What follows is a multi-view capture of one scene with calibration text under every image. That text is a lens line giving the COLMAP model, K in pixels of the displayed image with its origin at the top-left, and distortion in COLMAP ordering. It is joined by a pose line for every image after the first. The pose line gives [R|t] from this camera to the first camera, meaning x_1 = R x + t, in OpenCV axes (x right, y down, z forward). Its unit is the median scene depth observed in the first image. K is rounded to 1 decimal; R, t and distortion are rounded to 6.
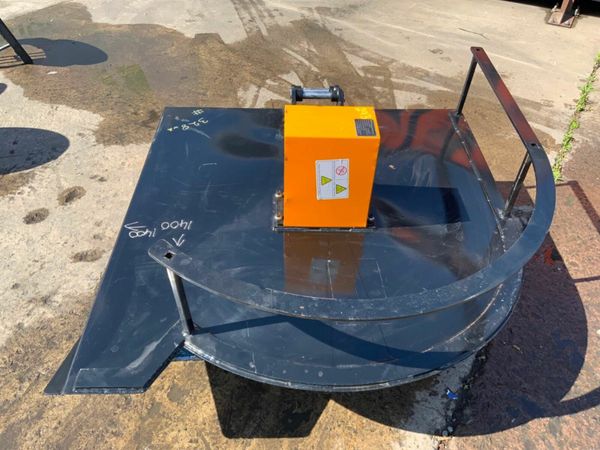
lens RADIAL K [[498.2, 0, 300.5], [0, 498.2, 223.0], [0, 0, 1]] dist [0.045048, -0.098117]
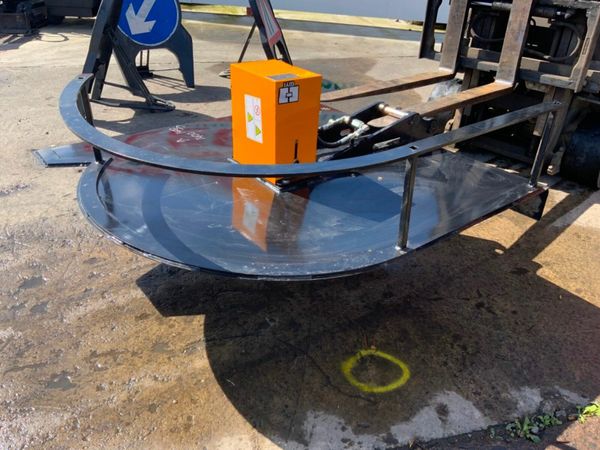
lens RADIAL K [[498.2, 0, 300.9], [0, 498.2, 222.7], [0, 0, 1]] dist [0.045048, -0.098117]
pose [[0.593492, 0.385536, -0.706491, 1.023982], [-0.550734, 0.834650, -0.007175, 0.057806], [0.586906, 0.393347, 0.707686, 0.374330]]
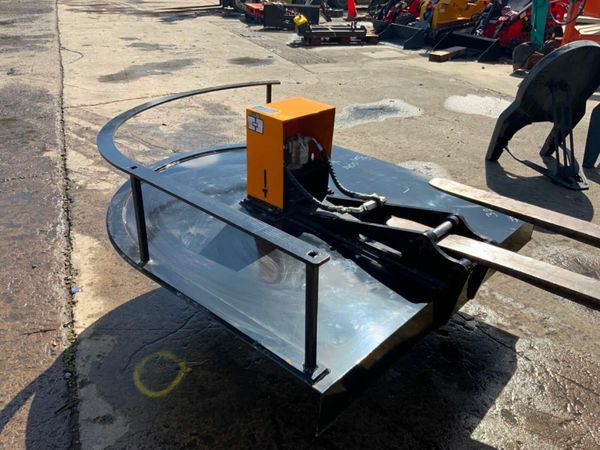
lens RADIAL K [[498.2, 0, 295.9], [0, 498.2, 223.9], [0, 0, 1]] dist [0.045048, -0.098117]
pose [[-0.685476, 0.285213, -0.669907, 0.939601], [-0.533496, 0.429384, 0.728705, -0.967218], [0.495484, 0.856903, -0.142172, 1.417933]]
